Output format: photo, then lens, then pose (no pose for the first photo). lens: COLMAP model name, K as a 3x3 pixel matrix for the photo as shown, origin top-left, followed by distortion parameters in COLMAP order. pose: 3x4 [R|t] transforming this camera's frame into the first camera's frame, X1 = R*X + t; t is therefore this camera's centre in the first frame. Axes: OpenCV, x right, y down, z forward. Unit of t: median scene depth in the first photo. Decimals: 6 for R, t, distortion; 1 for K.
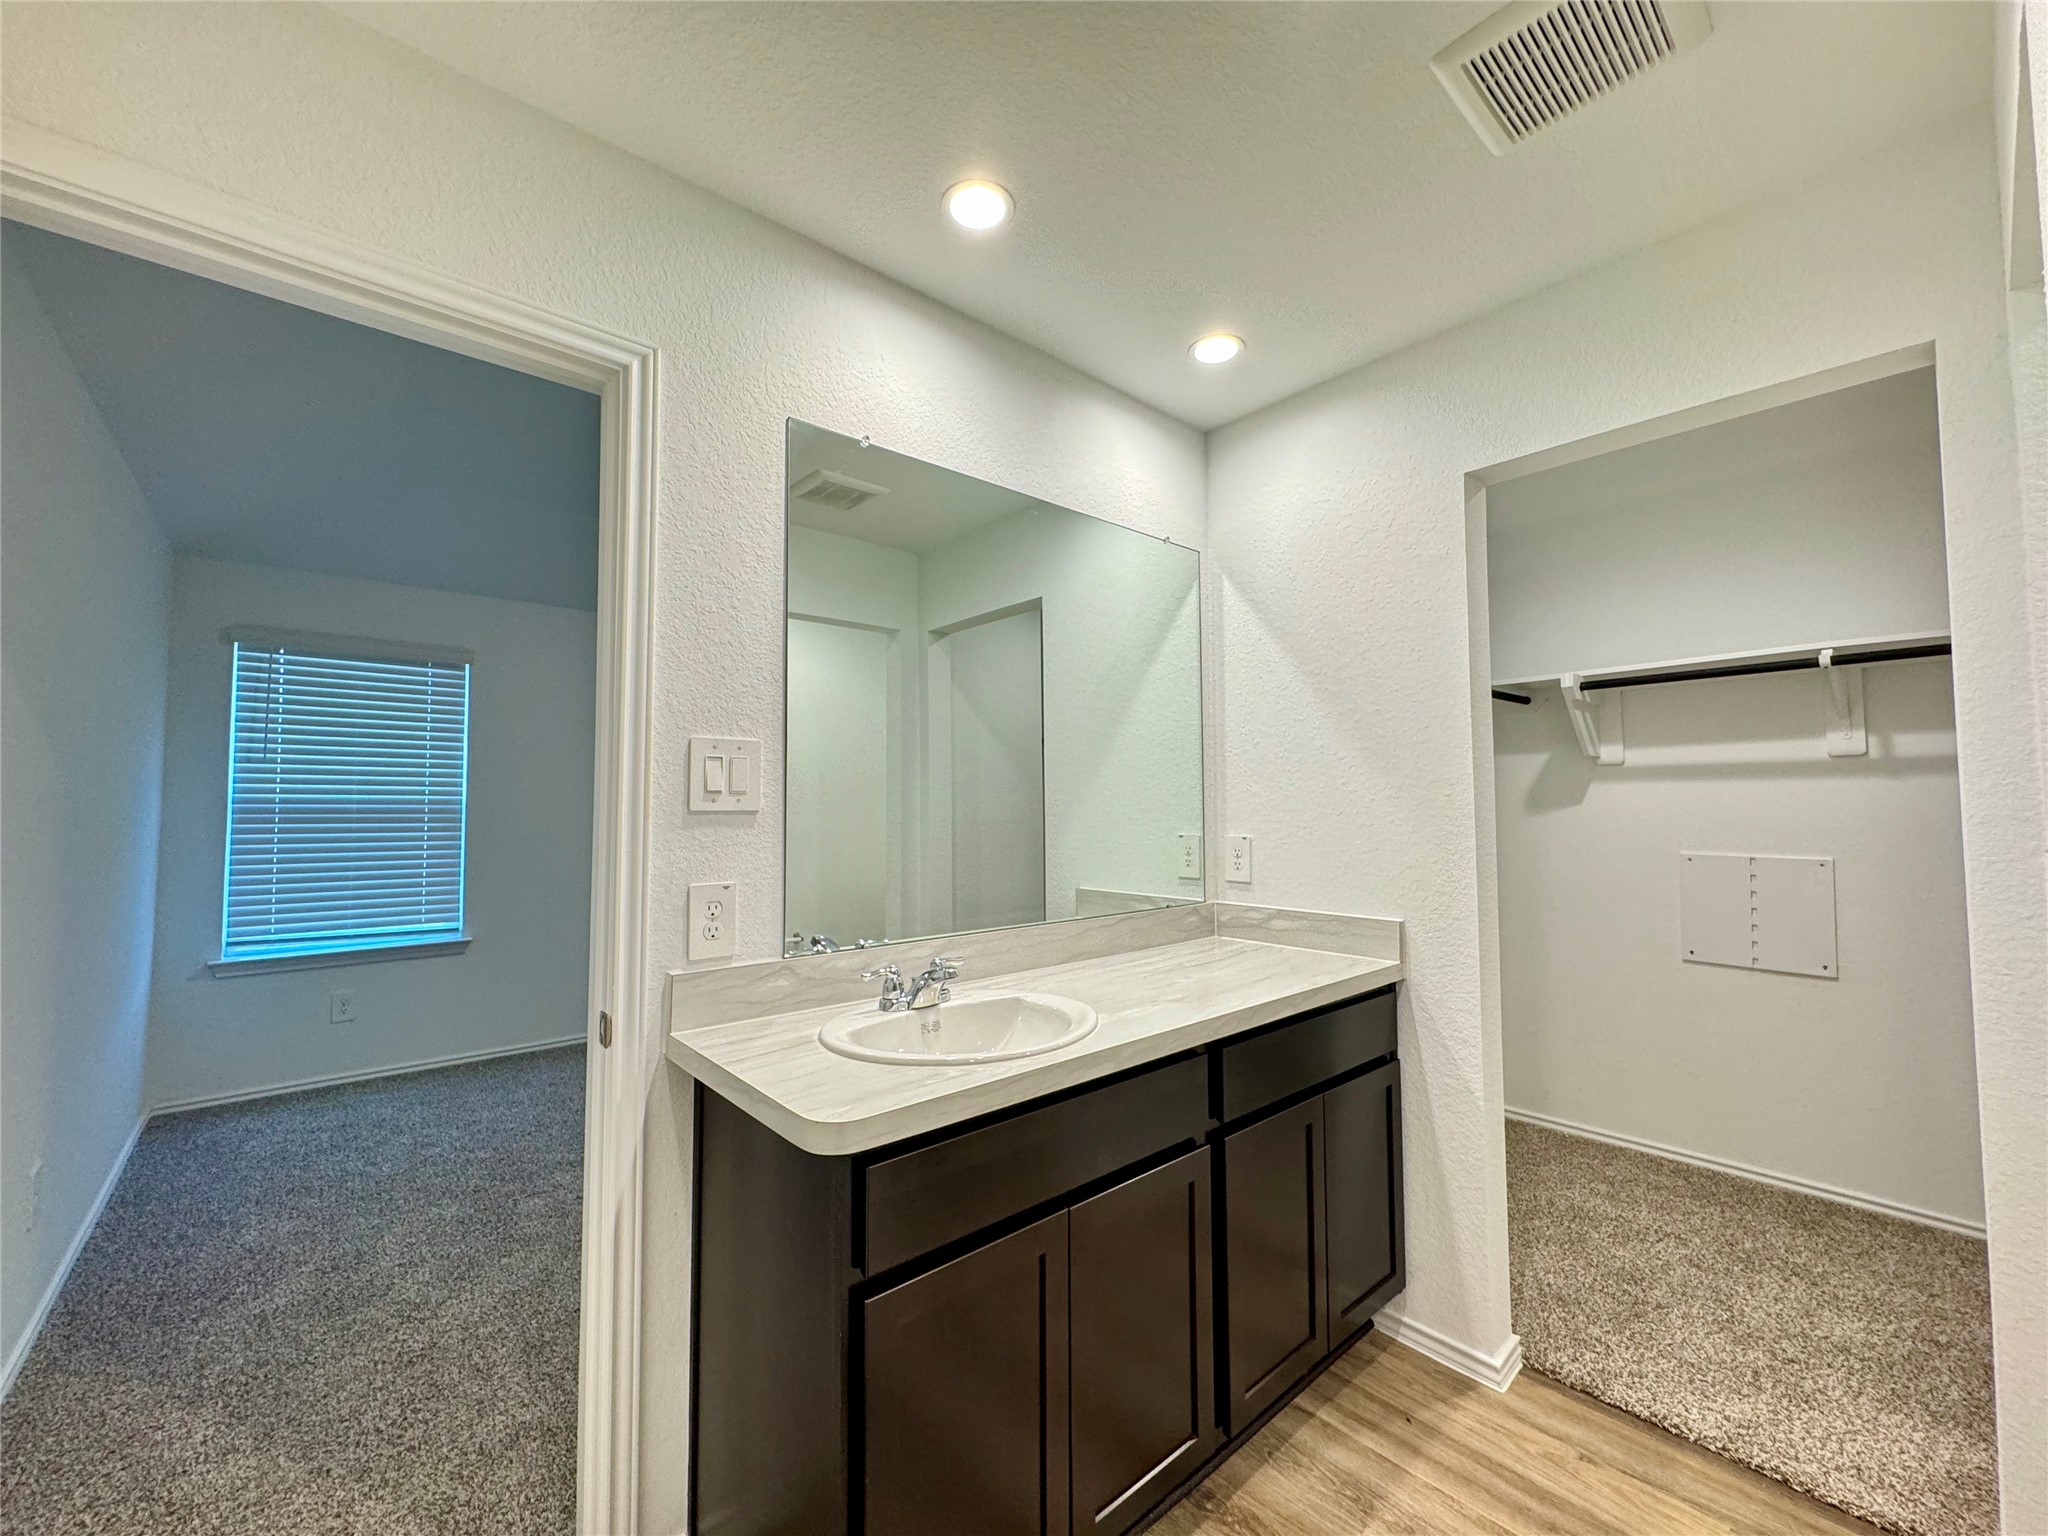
lens RADIAL K [[819.2, 0, 1024.0], [0, 819.2, 768.0], [0, 0, 1]] dist [-0.001086, -0.000191]
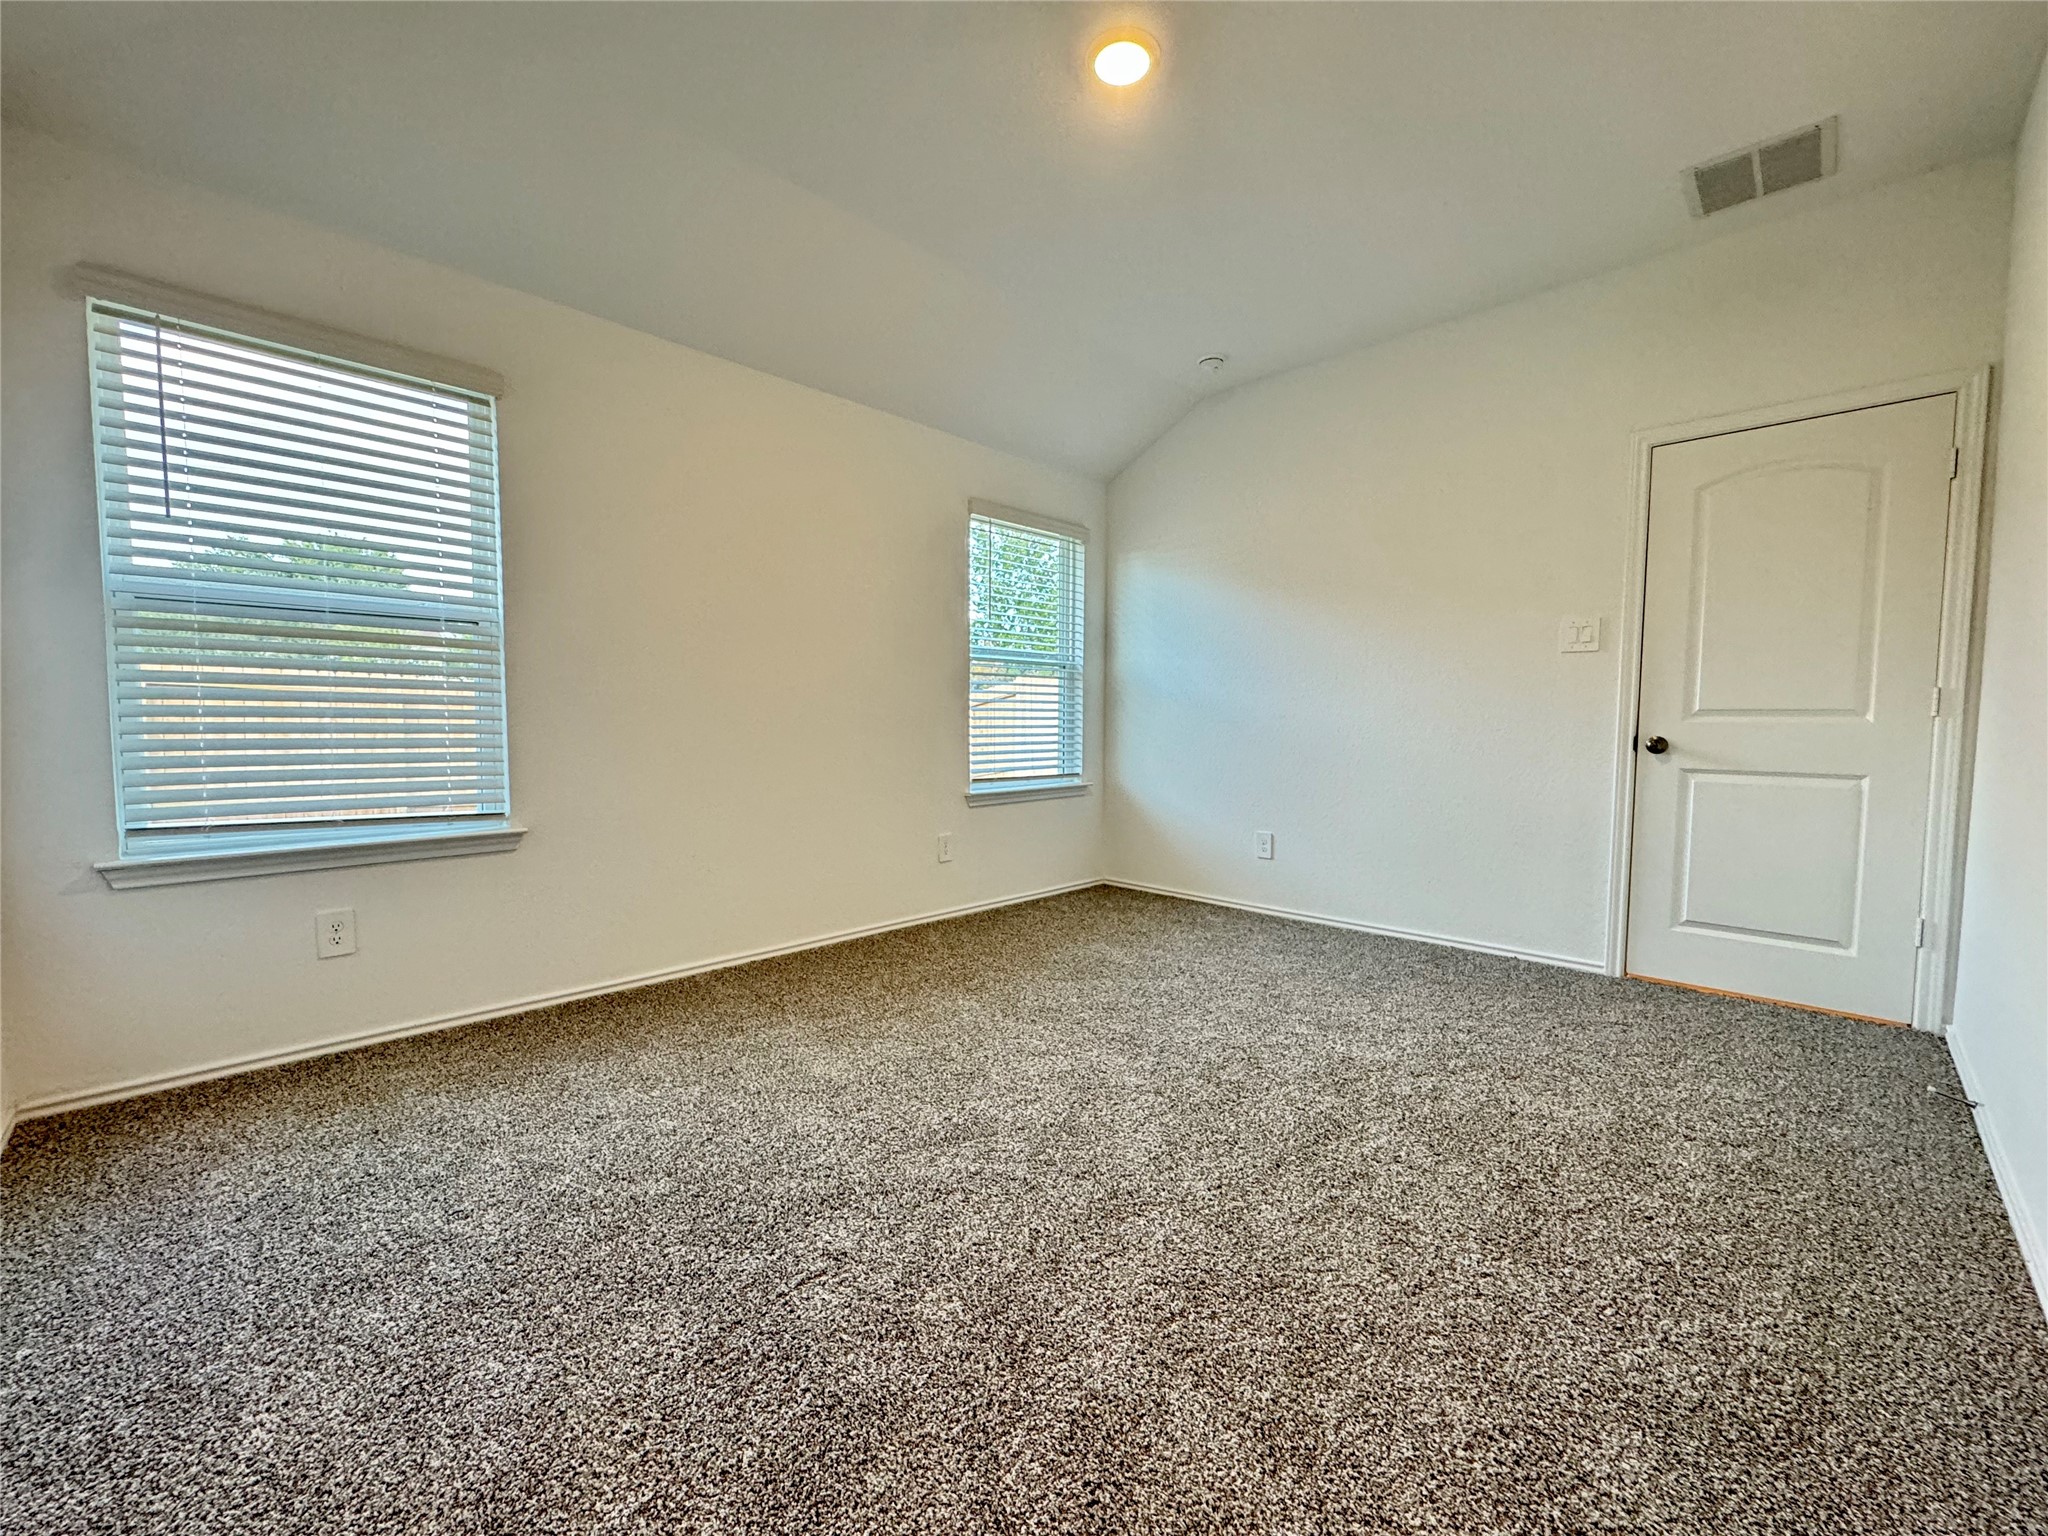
lens RADIAL K [[824.8, 0, 1024.0], [0, 824.8, 768.0], [0, 0, 1]] dist [0.000659, 0.000153]
pose [[0.997251, 0.007267, 0.073738, -0.432428], [-0.014841, 0.994603, 0.102690, 0.114034], [-0.072594, -0.103502, 0.991977, 0.424556]]
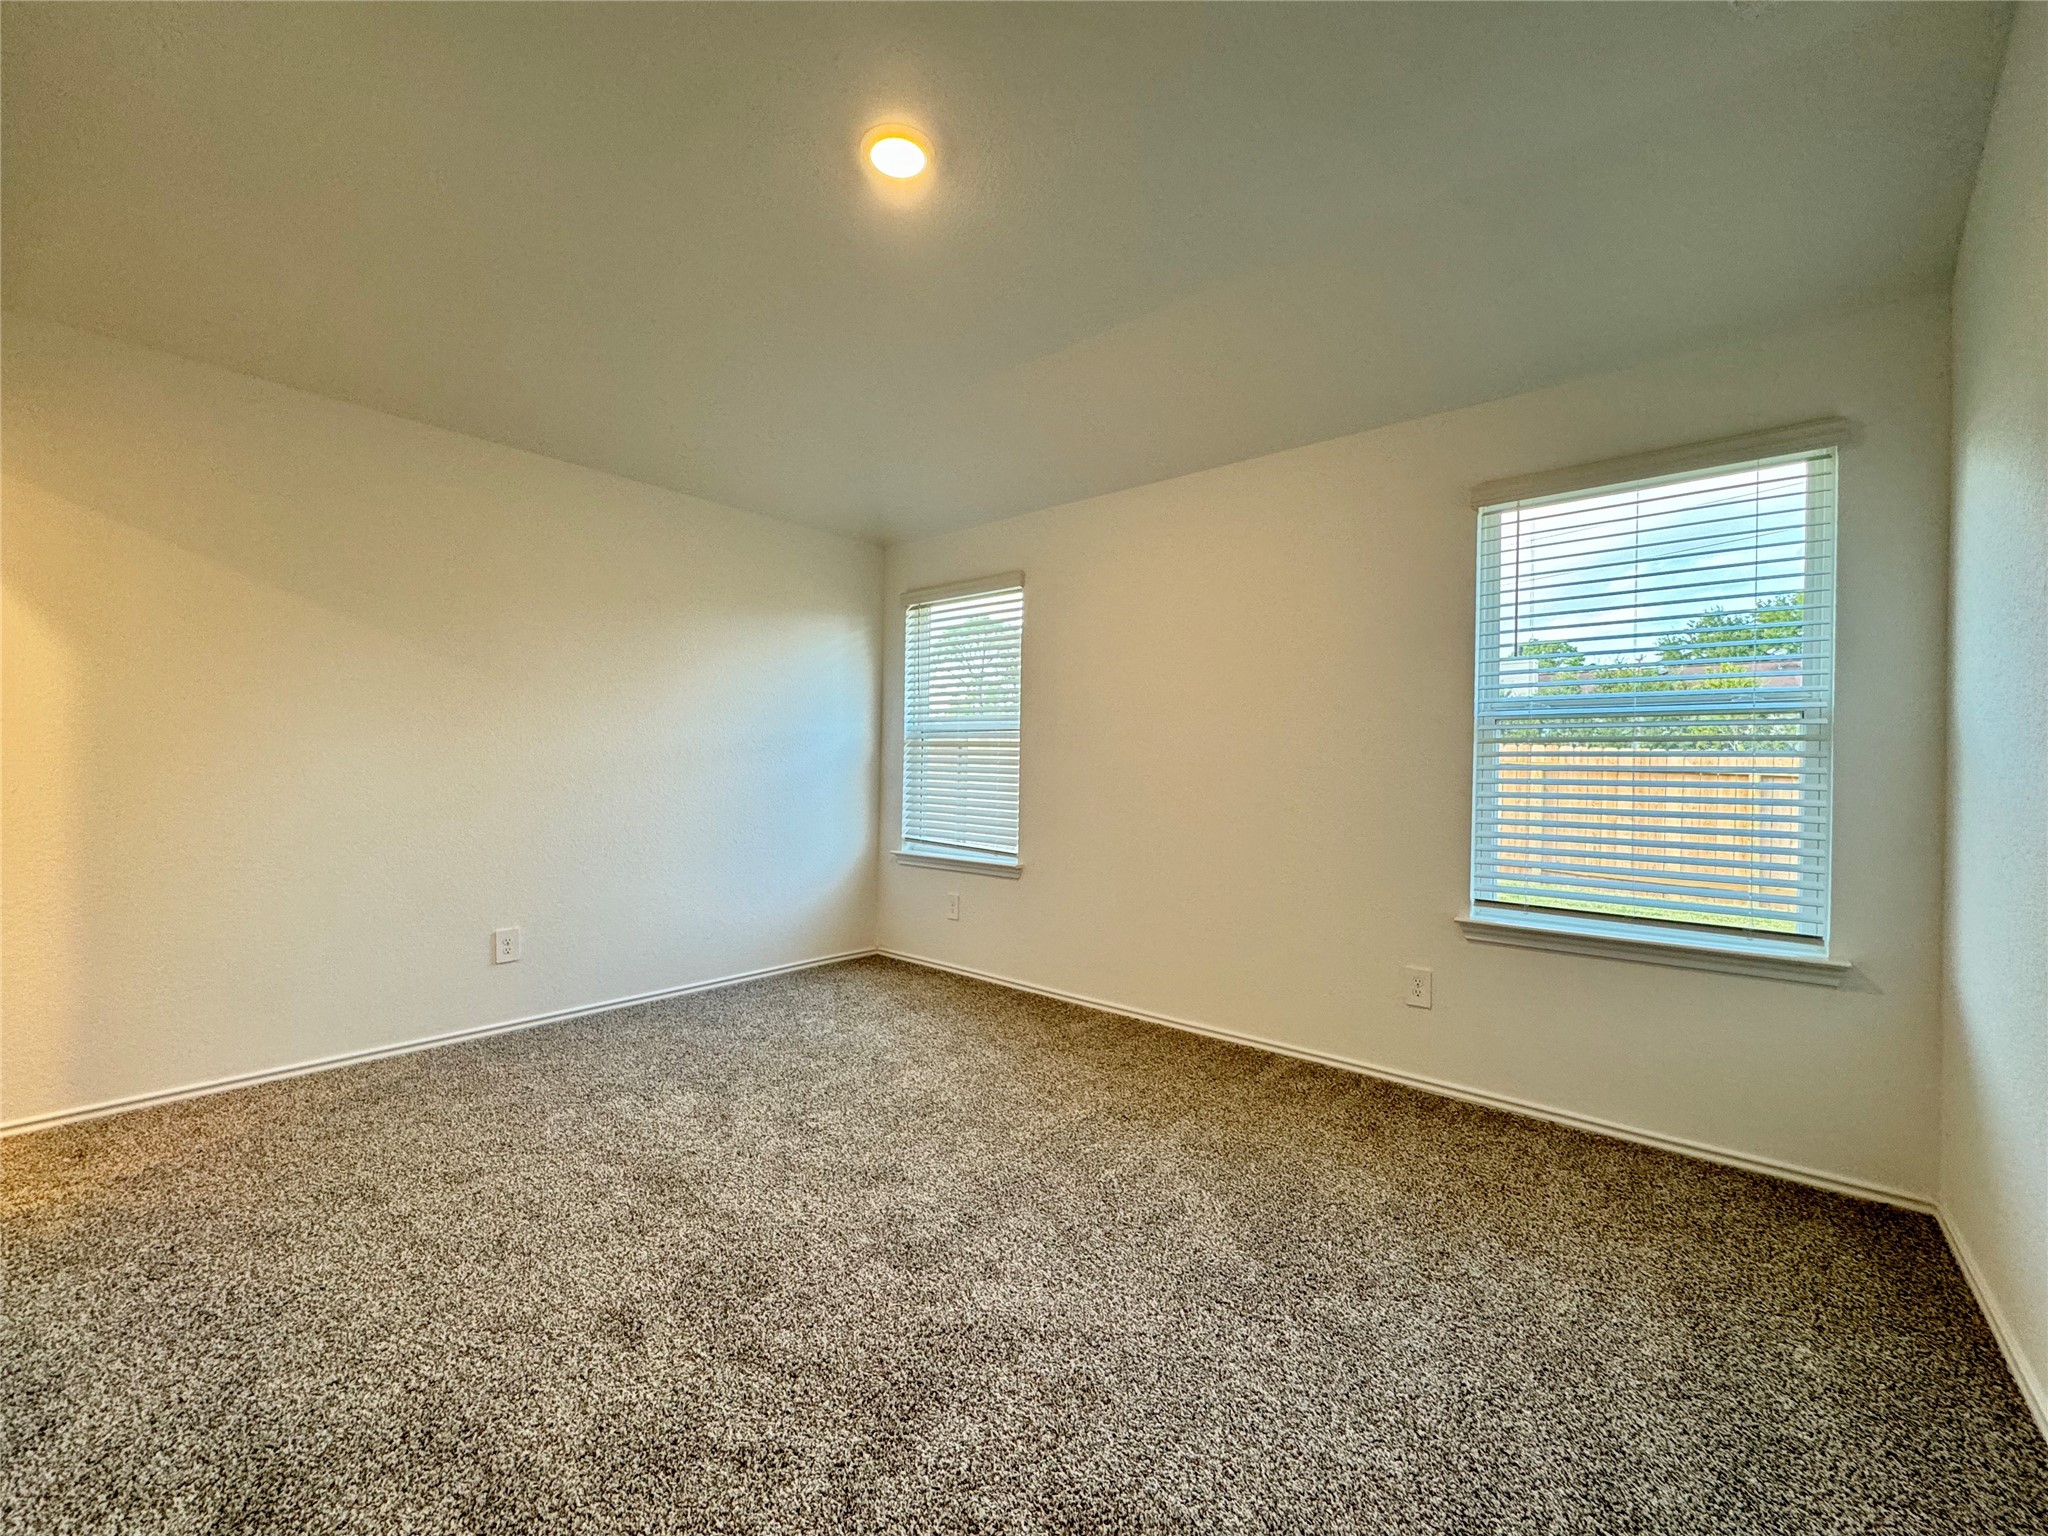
lens RADIAL K [[819.2, 0, 1024.0], [0, 819.2, 768.0], [0, 0, 1]] dist [-0.001086, -0.000191]
pose [[0.149521, -0.010073, -0.988707, 0.398361], [0.001637, 0.999949, -0.009940, 0.137459], [0.988757, -0.000132, 0.149530, 1.151886]]
